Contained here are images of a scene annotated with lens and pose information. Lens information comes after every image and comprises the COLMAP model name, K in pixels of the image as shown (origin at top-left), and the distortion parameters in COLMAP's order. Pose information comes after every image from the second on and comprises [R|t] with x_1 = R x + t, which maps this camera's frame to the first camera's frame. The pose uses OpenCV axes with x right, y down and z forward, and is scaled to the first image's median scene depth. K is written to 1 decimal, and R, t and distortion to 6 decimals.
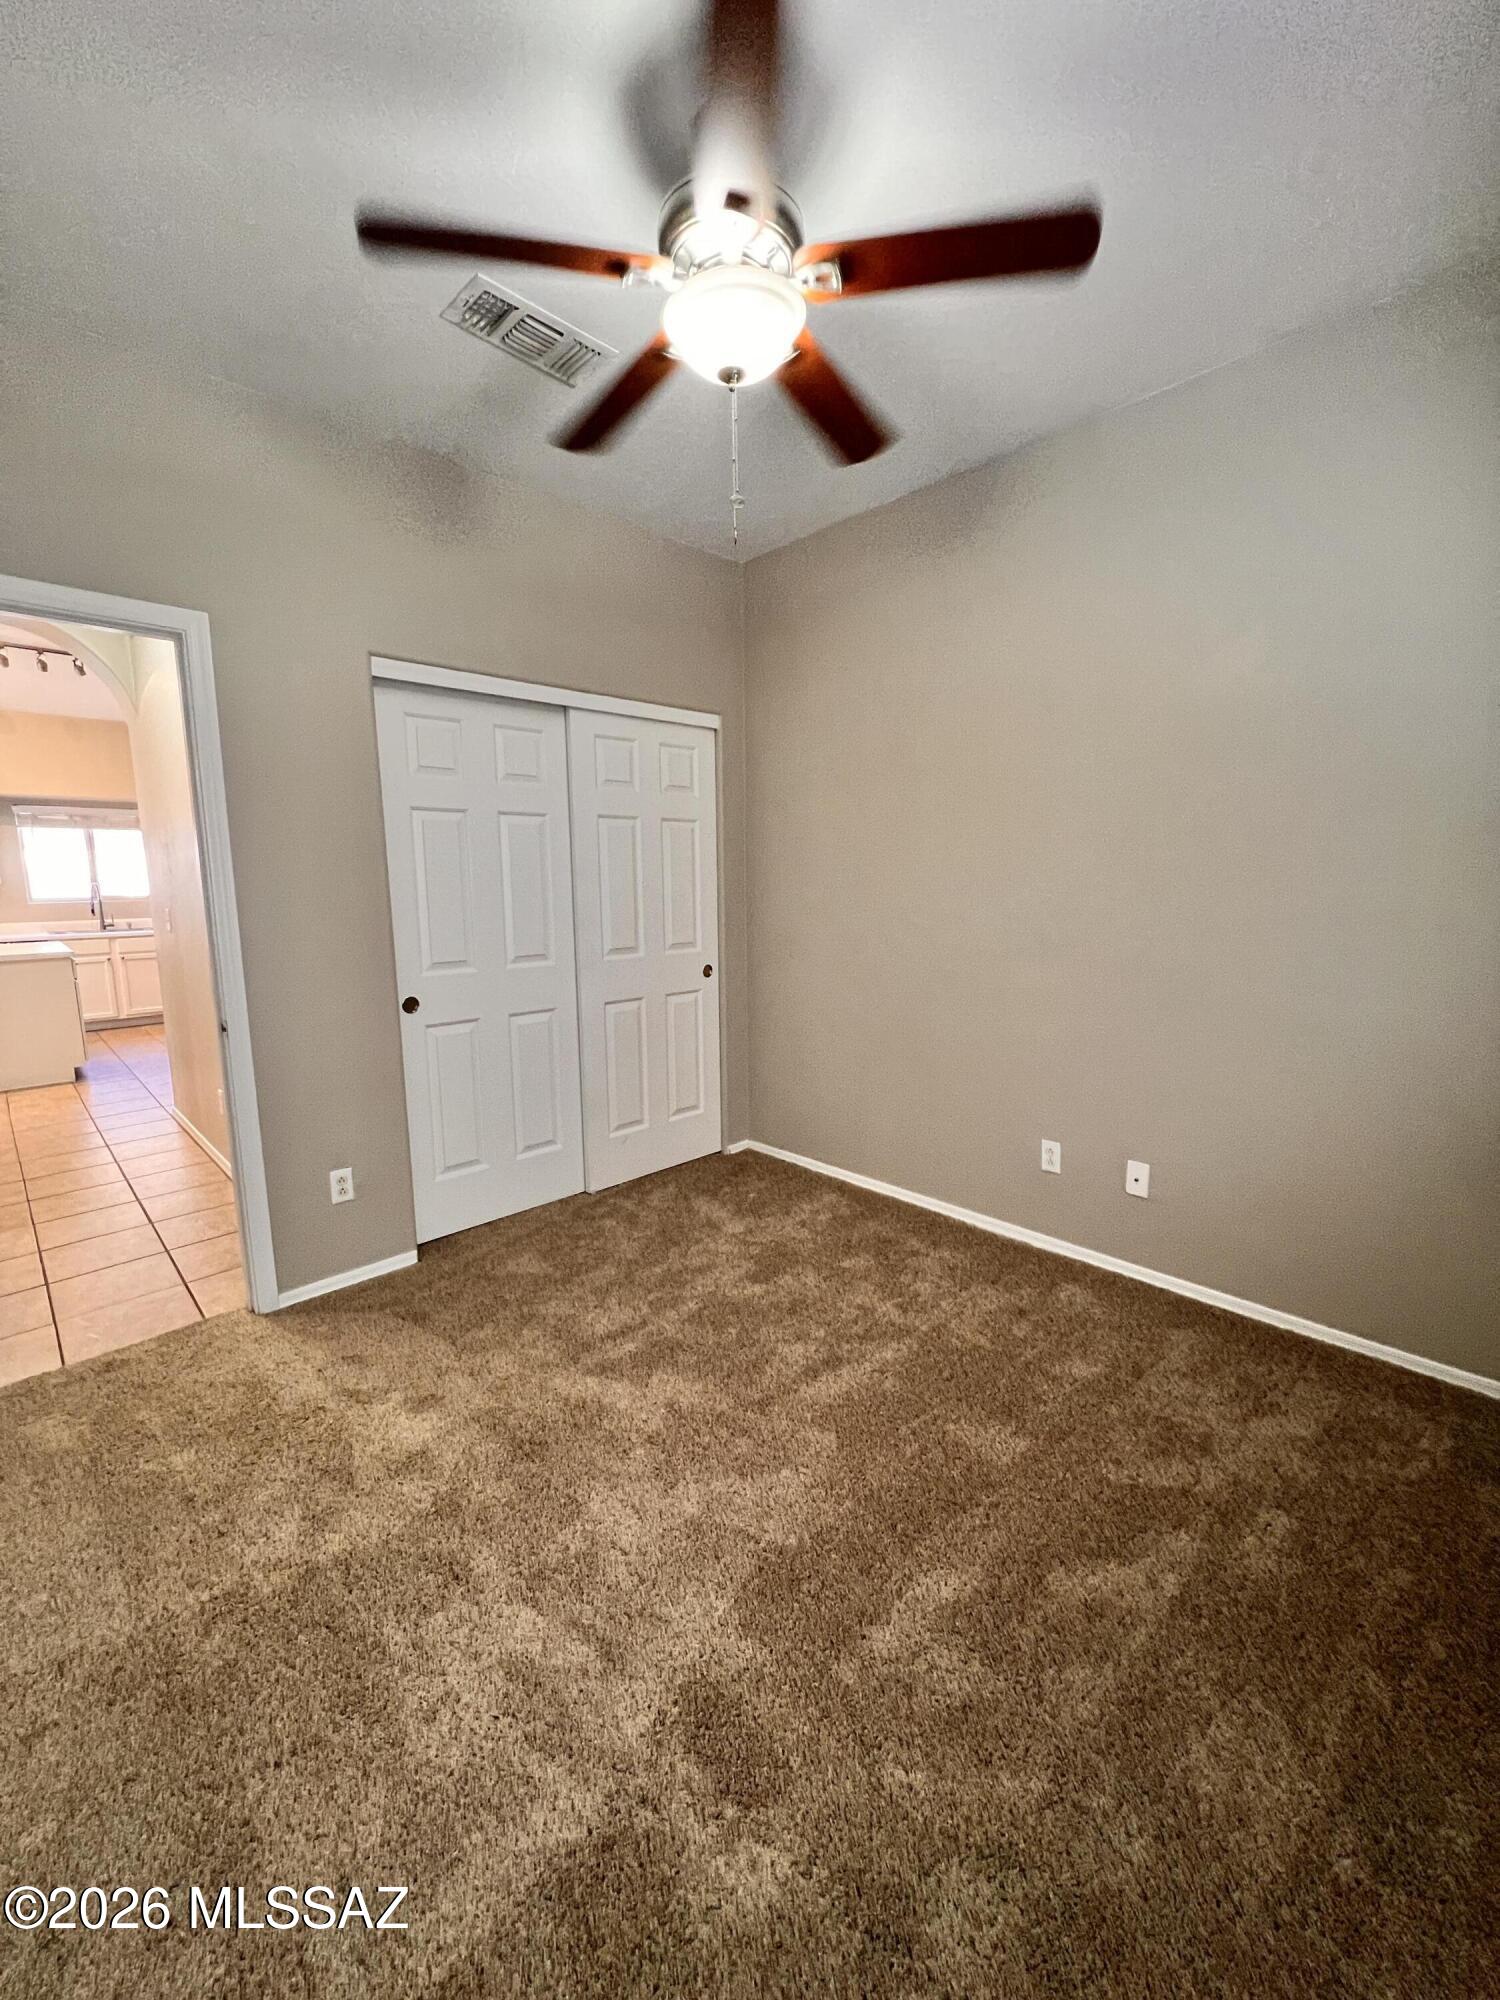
lens RADIAL K [[801.9, 0, 756.3], [0, 801.9, 1003.8], [0, 0, 1]] dist [-0.000326, -0.000305]
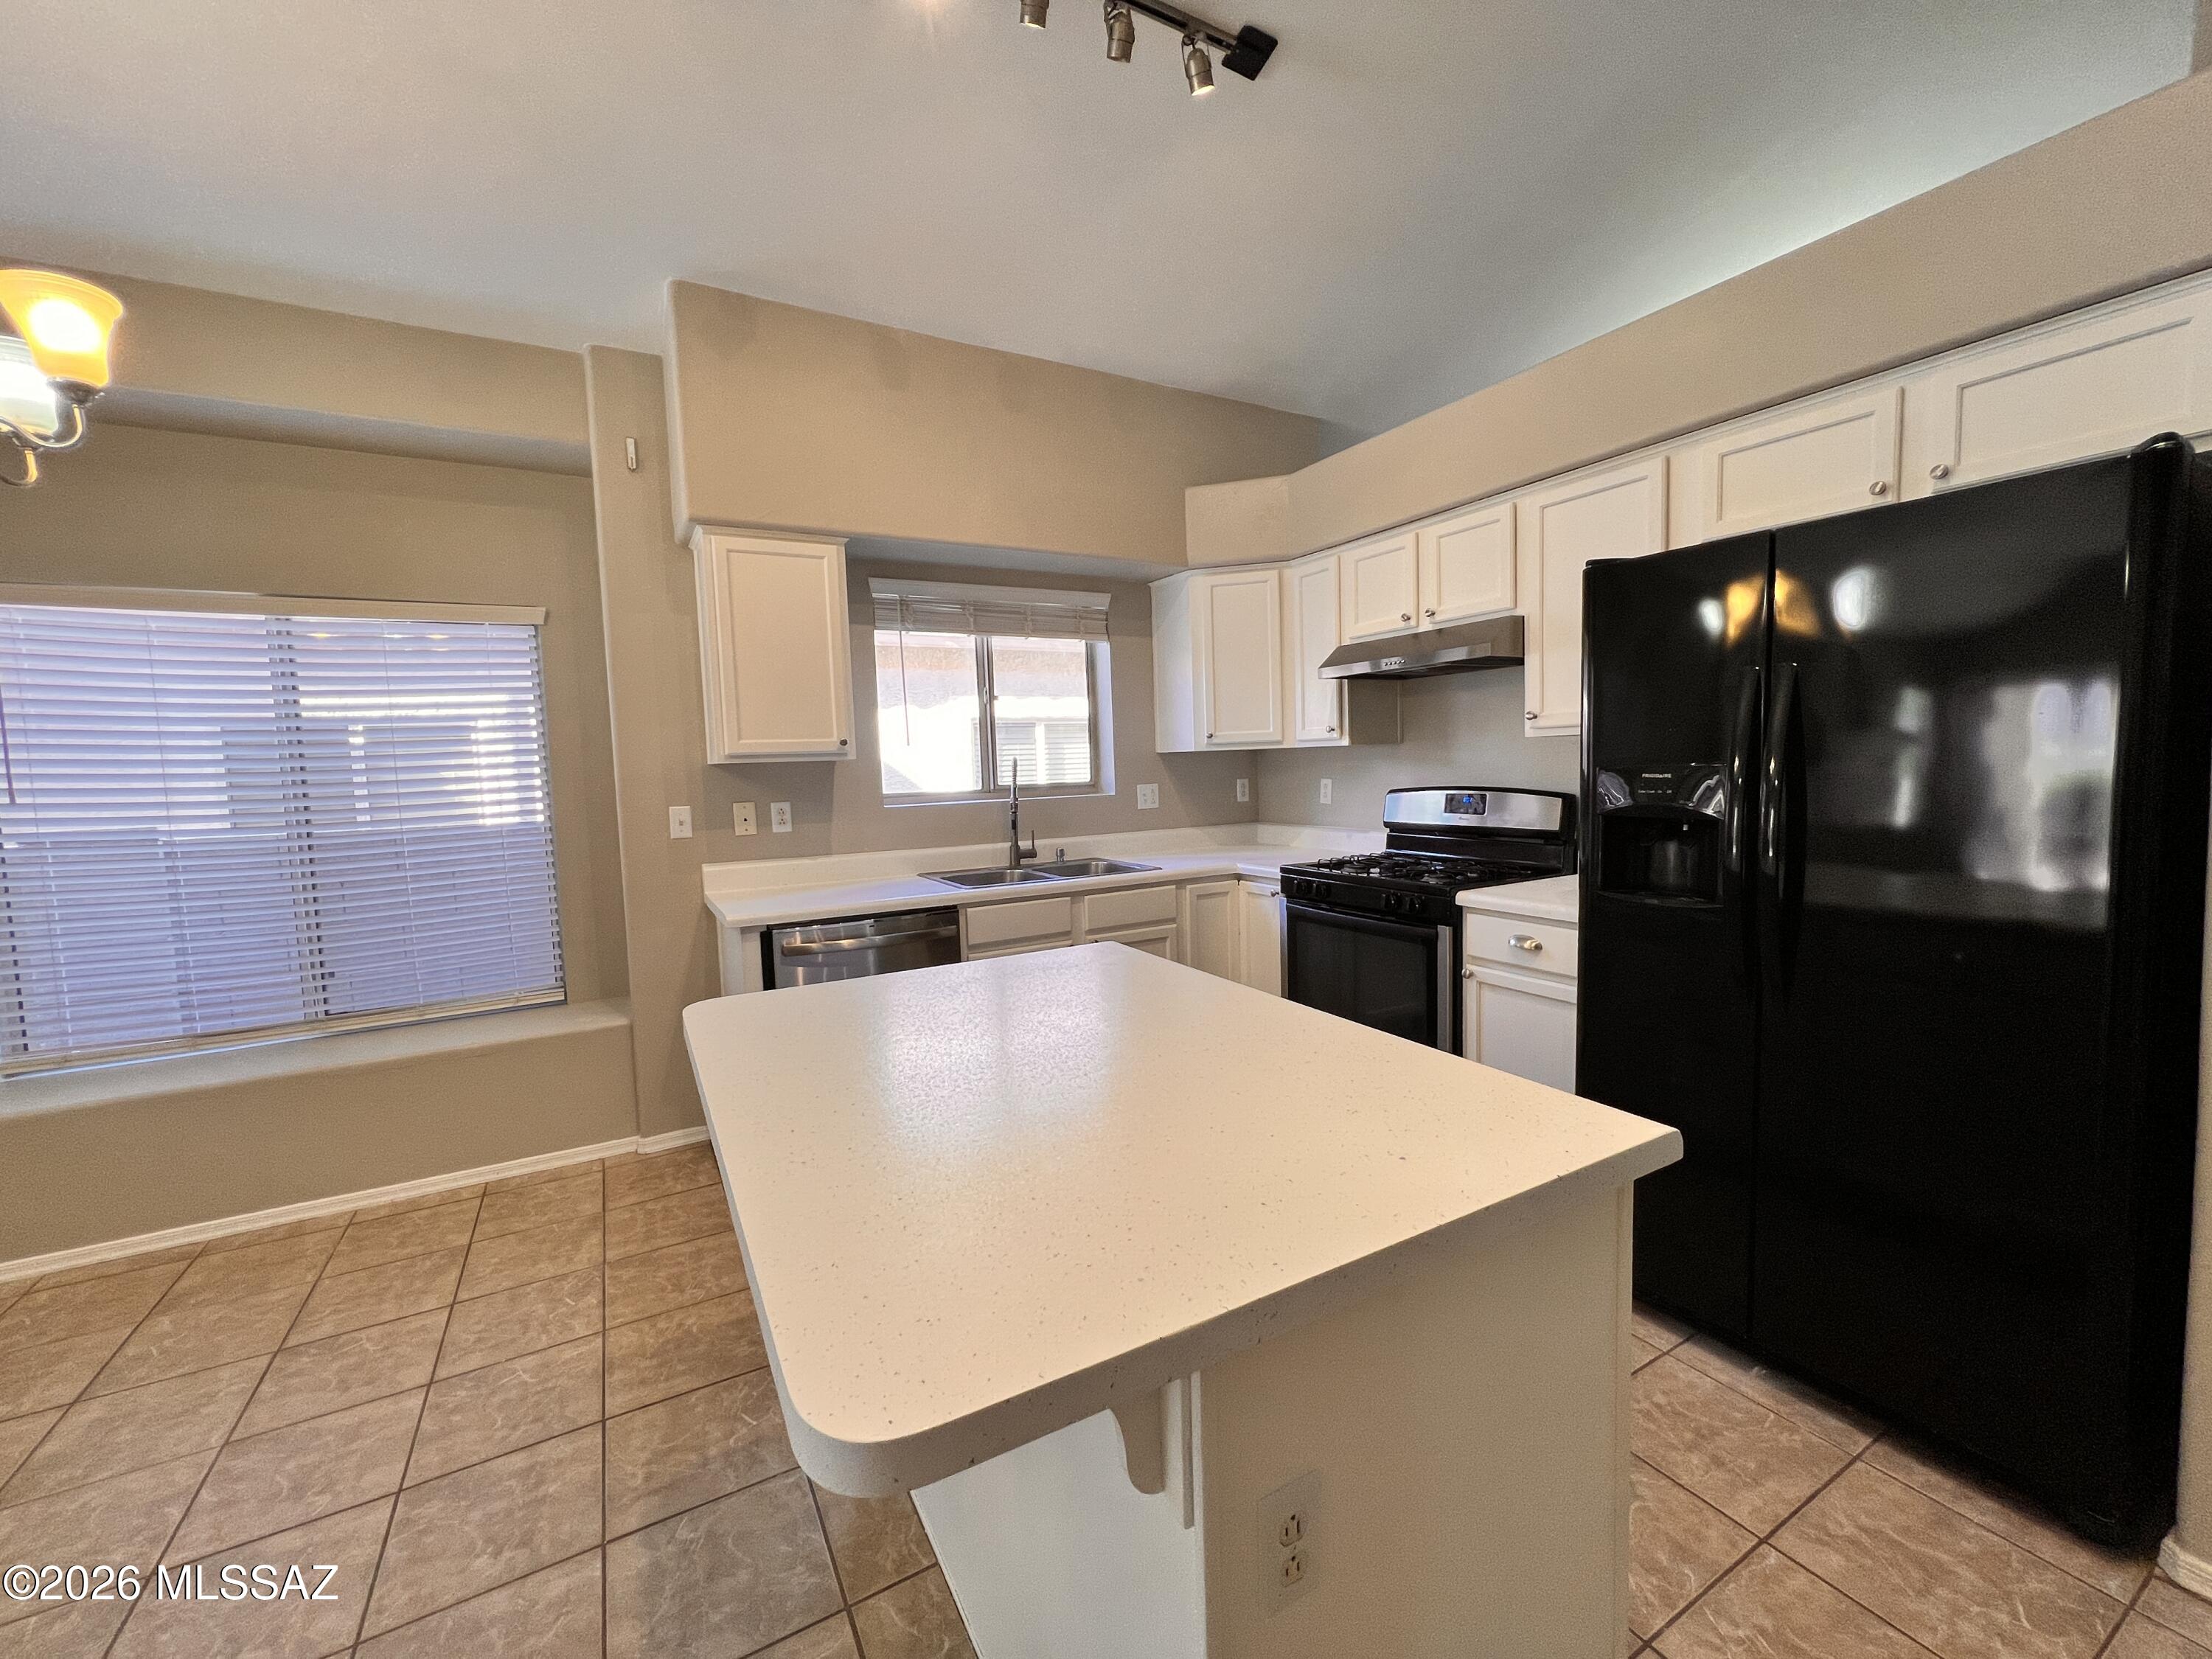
lens RADIAL K [[889.2, 0, 1102.8], [0, 889.2, 826.1], [0, 0, 1]] dist [-0.004374, 0.000807]
pose [[0.965785, -0.004251, -0.259309, -0.655448], [-0.014629, 0.997381, -0.070838, -0.081363], [0.258931, 0.072208, 0.963193, 0.561634]]
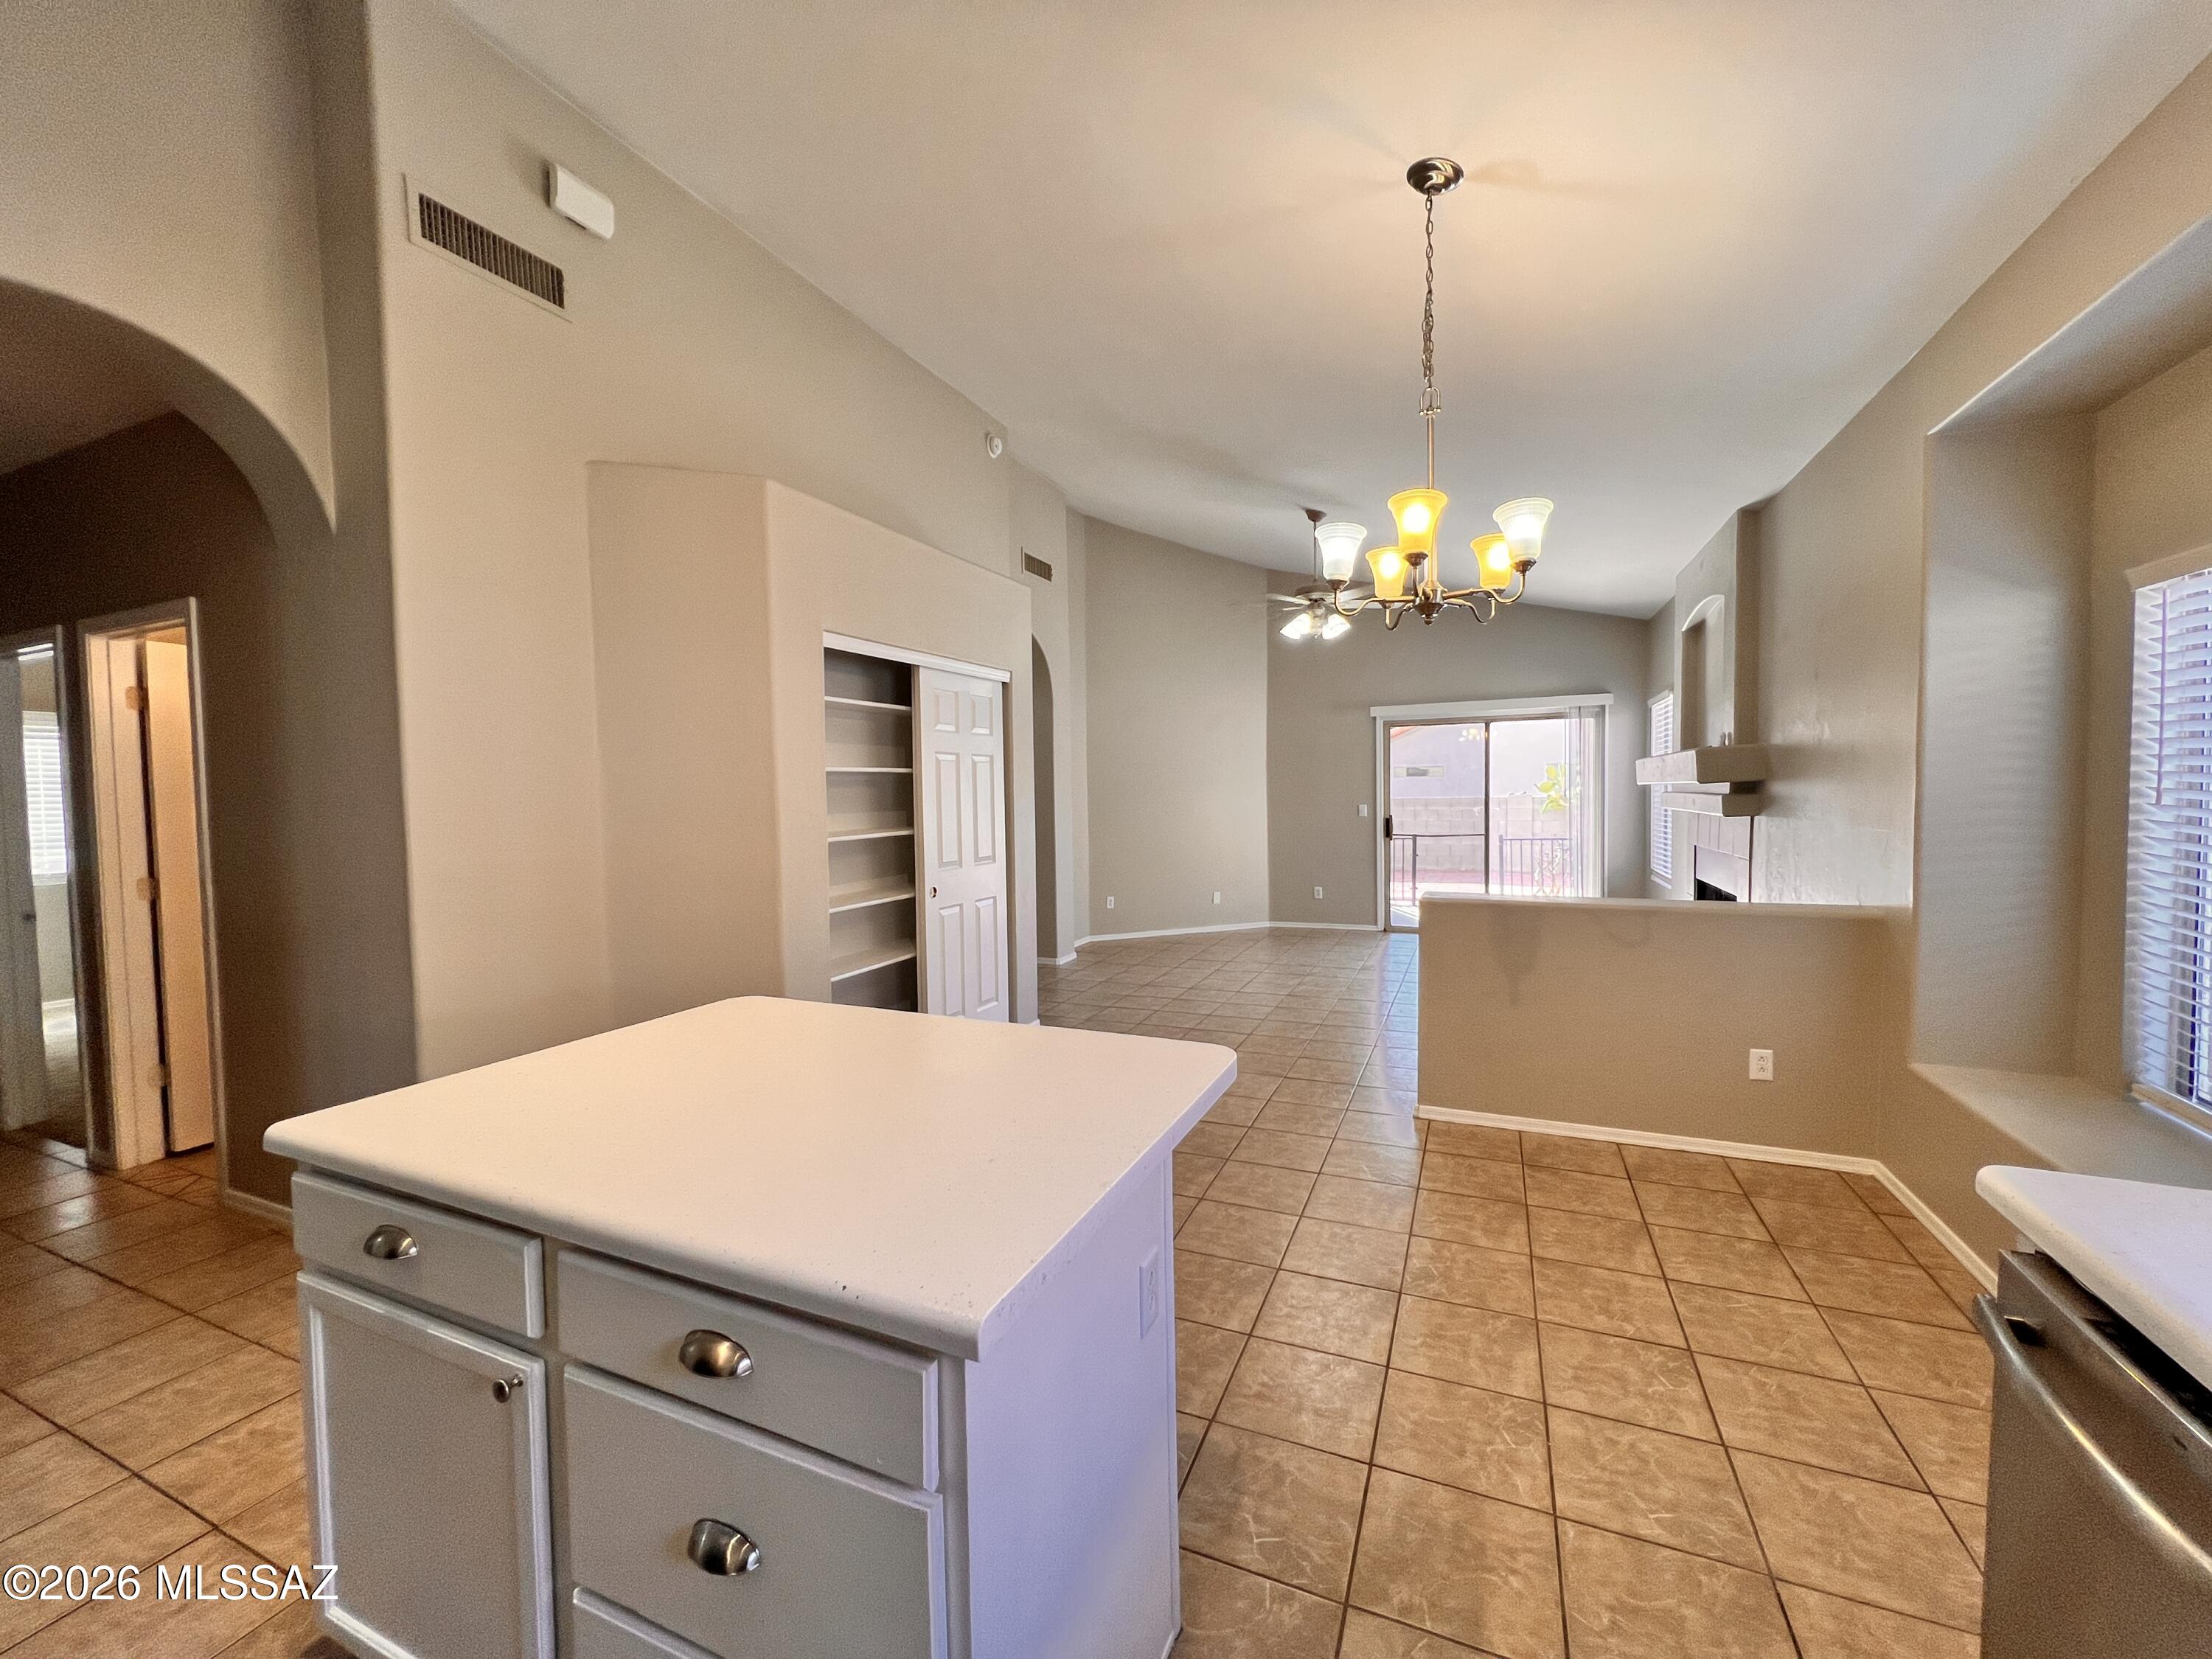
lens RADIAL K [[886.9, 0, 1106.0], [0, 886.9, 829.5], [0, 0, 1]] dist [-0.000326, -0.000305]
pose [[-0.925270, 0.038070, -0.377395, -0.699468], [-0.035682, 0.981803, 0.186521, -0.145039], [0.377628, 0.186048, -0.907074, 0.925851]]
